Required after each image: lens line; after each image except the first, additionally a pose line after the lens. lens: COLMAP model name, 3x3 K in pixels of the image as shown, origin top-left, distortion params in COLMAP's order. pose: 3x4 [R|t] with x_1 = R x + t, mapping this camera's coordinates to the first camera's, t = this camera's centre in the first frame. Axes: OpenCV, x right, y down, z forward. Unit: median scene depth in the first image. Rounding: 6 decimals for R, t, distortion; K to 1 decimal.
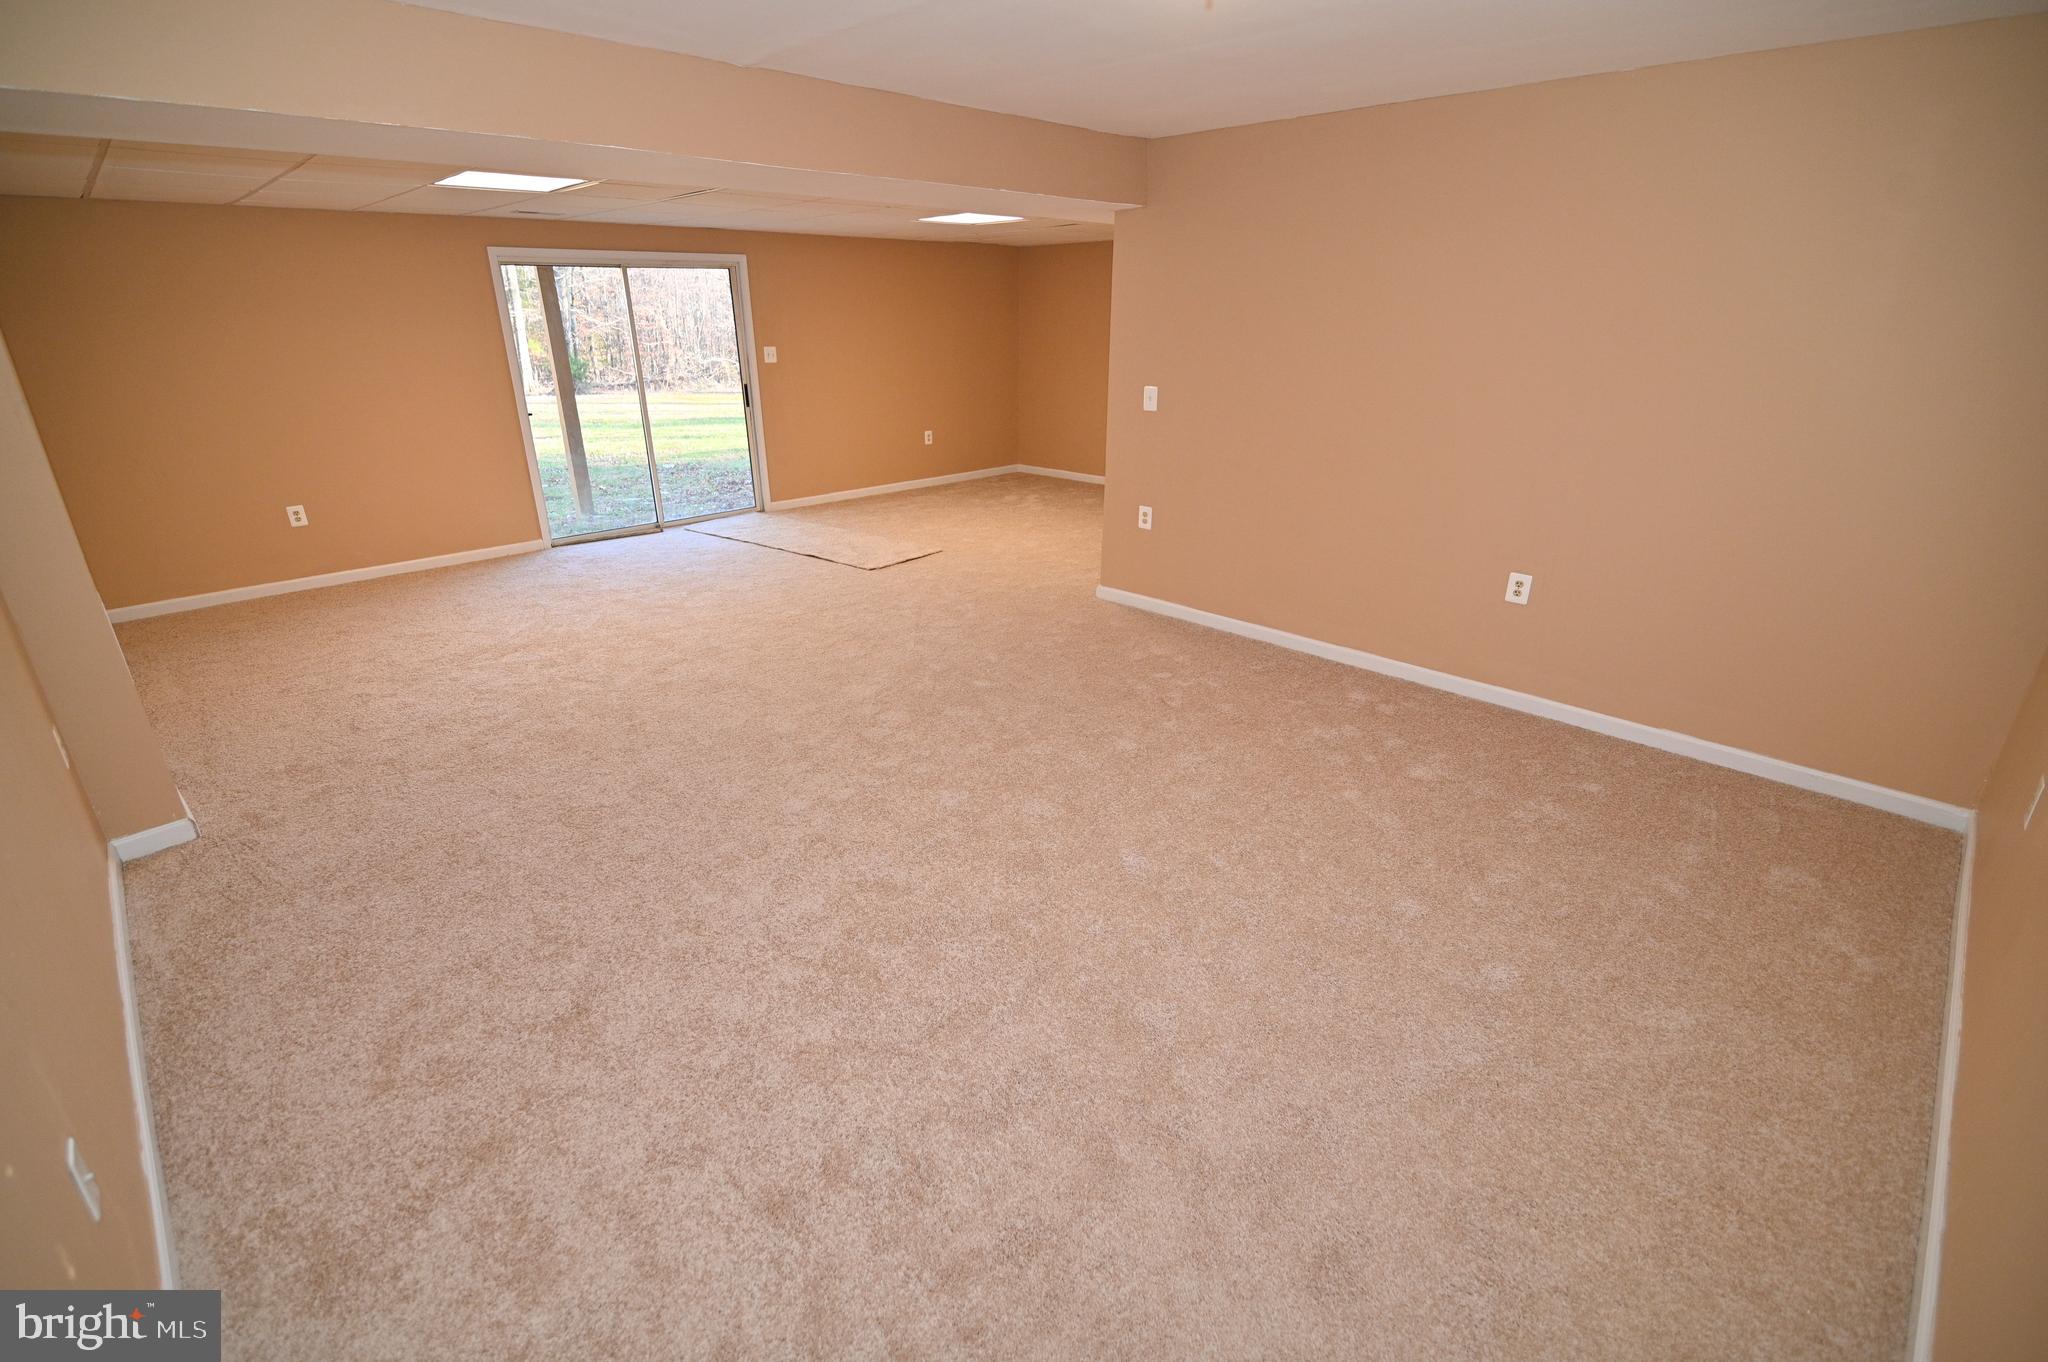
lens RADIAL K [[934.9, 0, 1020.1], [0, 934.9, 679.3], [0, 0, 1]] dist [-0.021581, 0.001866]
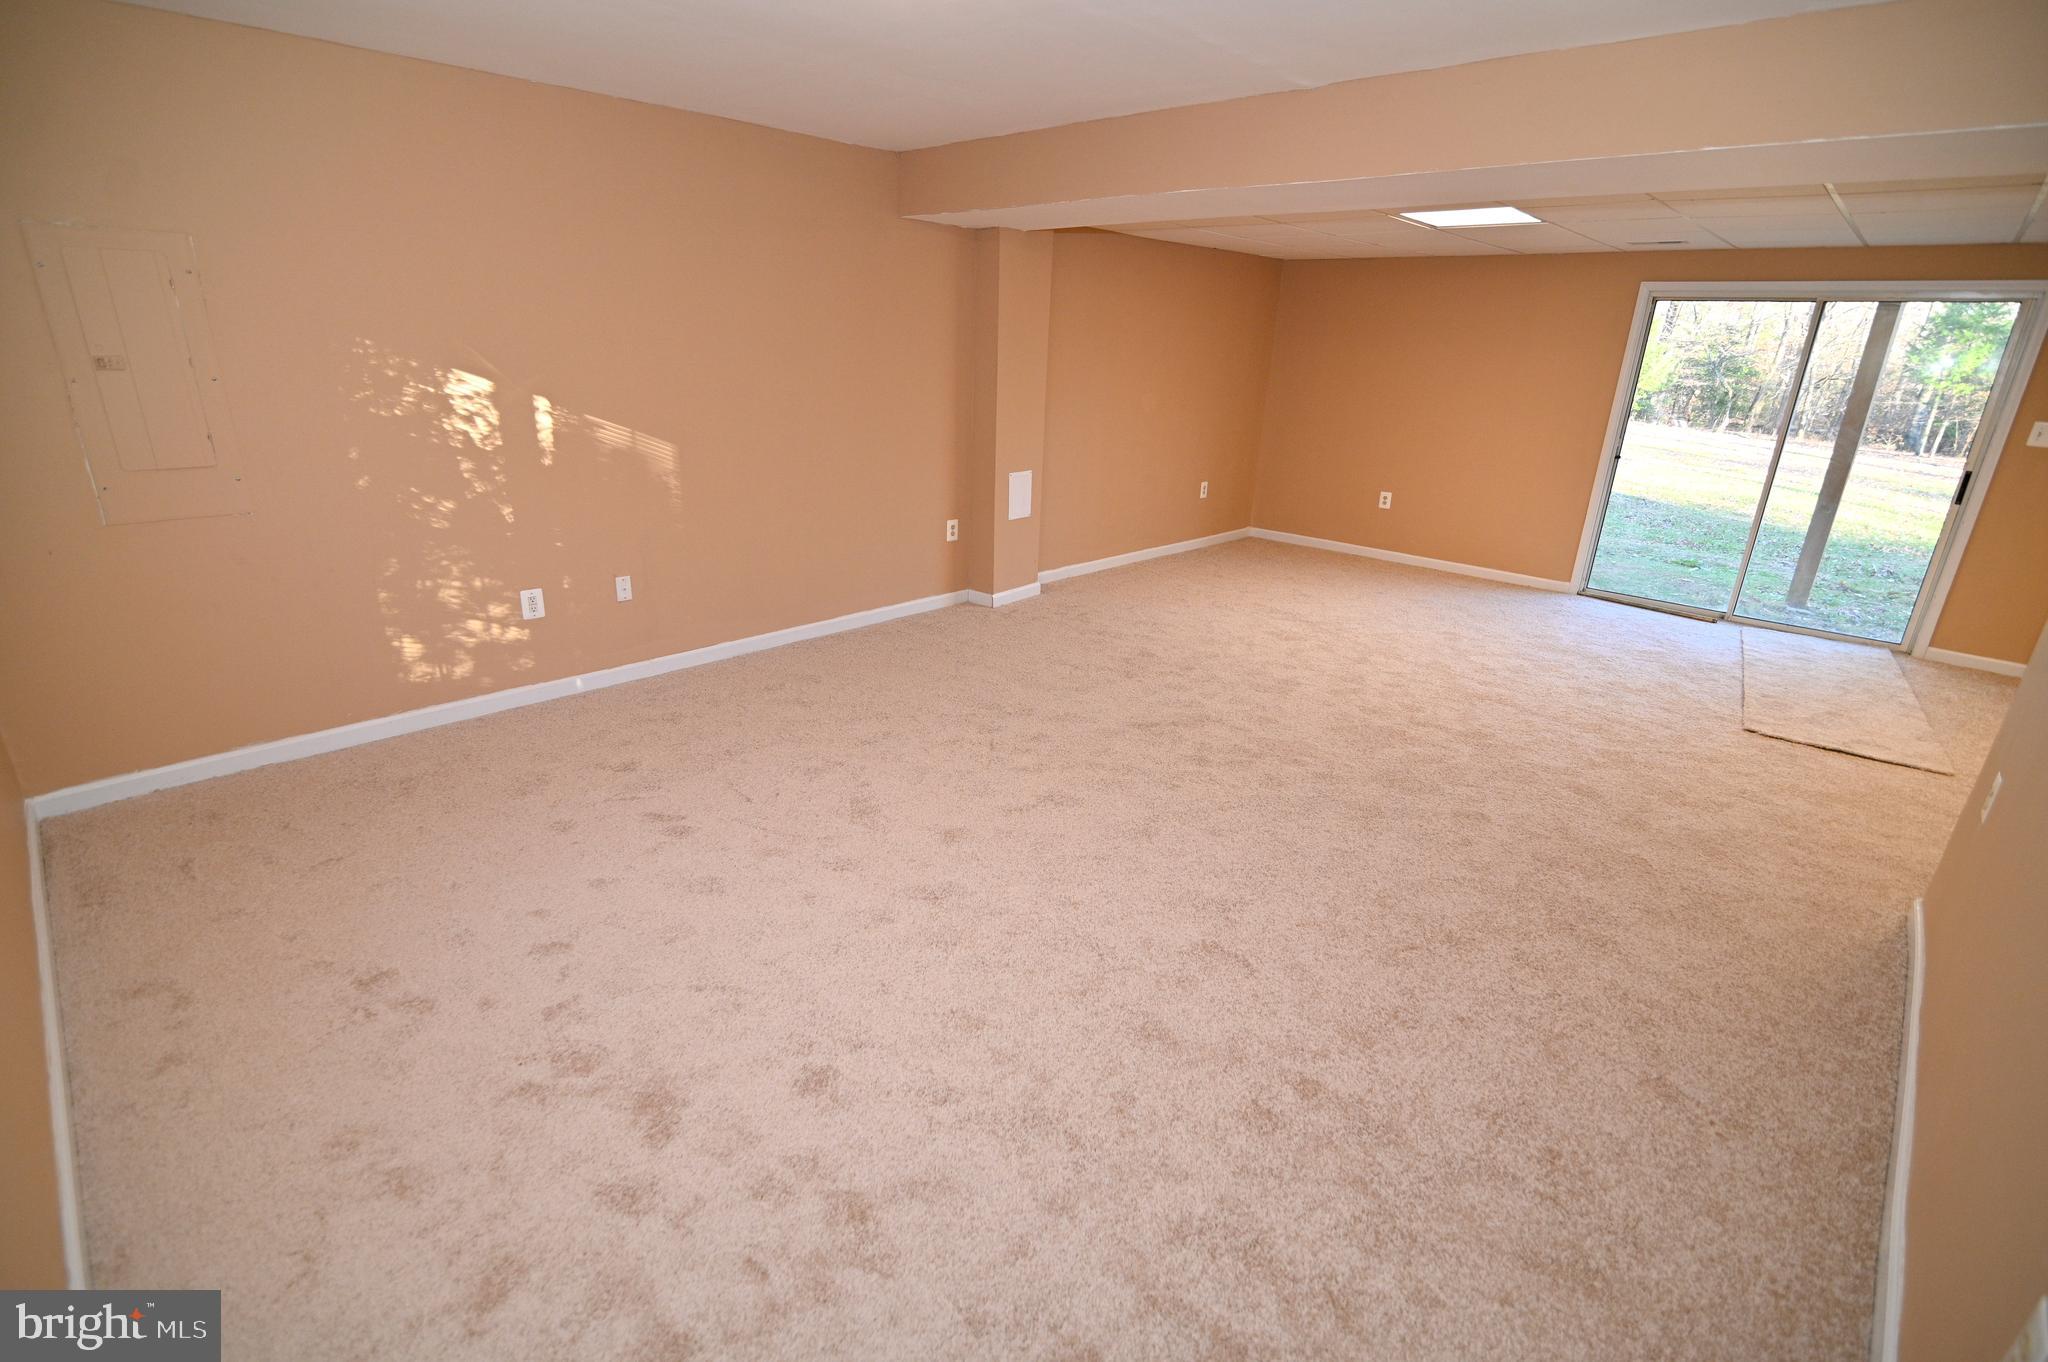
lens RADIAL K [[934.9, 0, 1018.7], [0, 934.9, 685.7], [0, 0, 1]] dist [-0.021581, 0.001866]
pose [[0.030732, 0.352185, -0.935426, 0.479817], [-0.397772, 0.862877, 0.311802, -0.156219], [0.916970, 0.362503, 0.166607, 0.421835]]
